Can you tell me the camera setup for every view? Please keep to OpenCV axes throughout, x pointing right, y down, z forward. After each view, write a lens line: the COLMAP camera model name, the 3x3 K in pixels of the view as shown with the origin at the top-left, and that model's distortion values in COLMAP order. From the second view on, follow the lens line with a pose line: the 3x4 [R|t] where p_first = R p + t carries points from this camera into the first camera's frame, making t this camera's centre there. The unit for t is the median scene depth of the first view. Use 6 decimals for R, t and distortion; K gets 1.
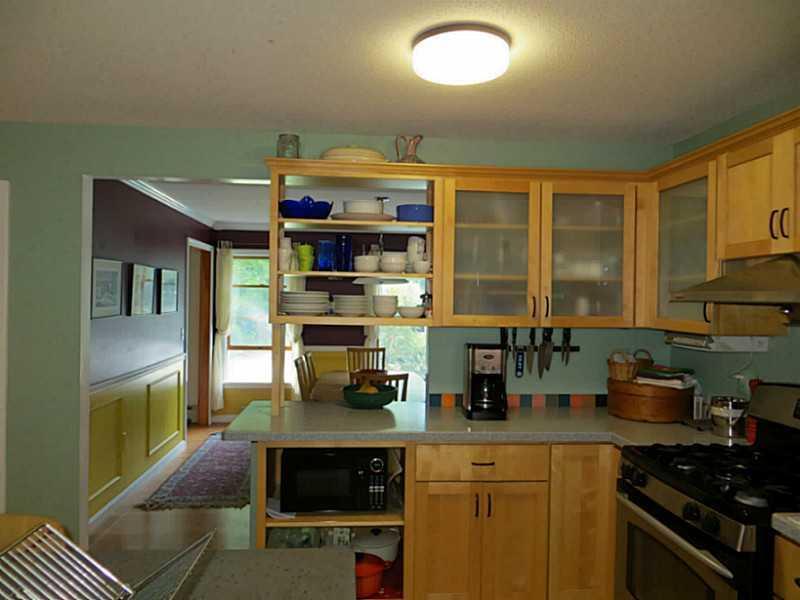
lens RADIAL K [[598.5, 0, 395.9], [0, 598.5, 300.1], [0, 0, 1]] dist [-0.022080, 0.004335]
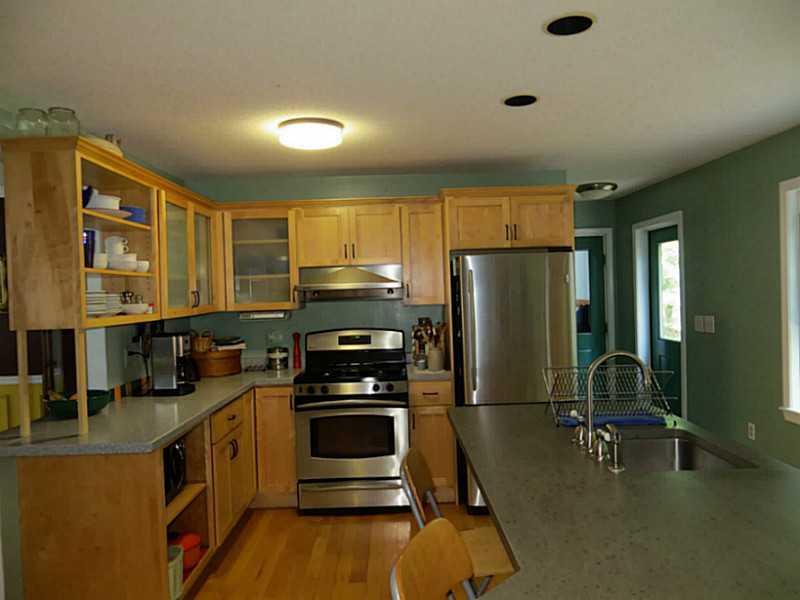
lens RADIAL K [[598.5, 0, 401.4], [0, 598.5, 300.9], [0, 0, 1]] dist [-0.022080, 0.004335]
pose [[0.067552, -0.039637, 0.996928, -1.004018], [0.034254, 0.998714, 0.037387, -0.017909], [-0.997128, 0.031623, 0.068823, 0.470182]]
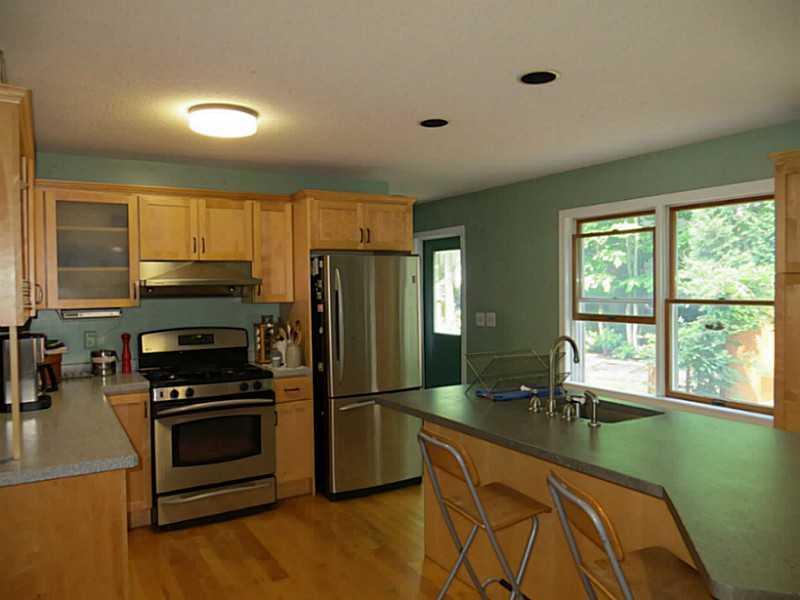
lens RADIAL K [[598.5, 0, 402.5], [0, 598.5, 297.9], [0, 0, 1]] dist [-0.022080, 0.004335]
pose [[-0.441455, -0.034195, 0.896632, -0.996237], [0.006427, 0.999127, 0.041268, -0.021270], [-0.897260, 0.023981, -0.440850, 0.882205]]
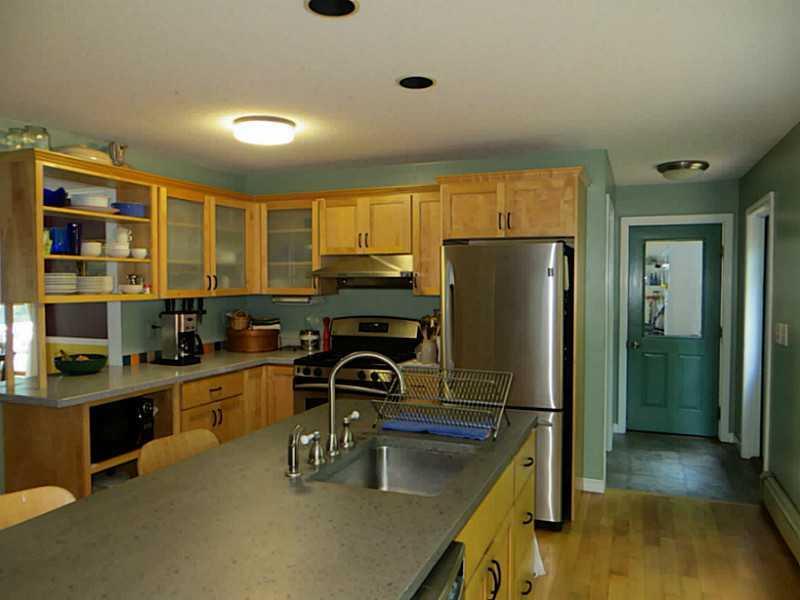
lens RADIAL K [[598.5, 0, 402.0], [0, 598.5, 305.6], [0, 0, 1]] dist [-0.022080, 0.004335]
pose [[0.435734, -0.058923, 0.898145, -0.861426], [0.011017, 0.998129, 0.060137, -0.015009], [-0.900008, -0.016309, 0.435568, -0.047751]]
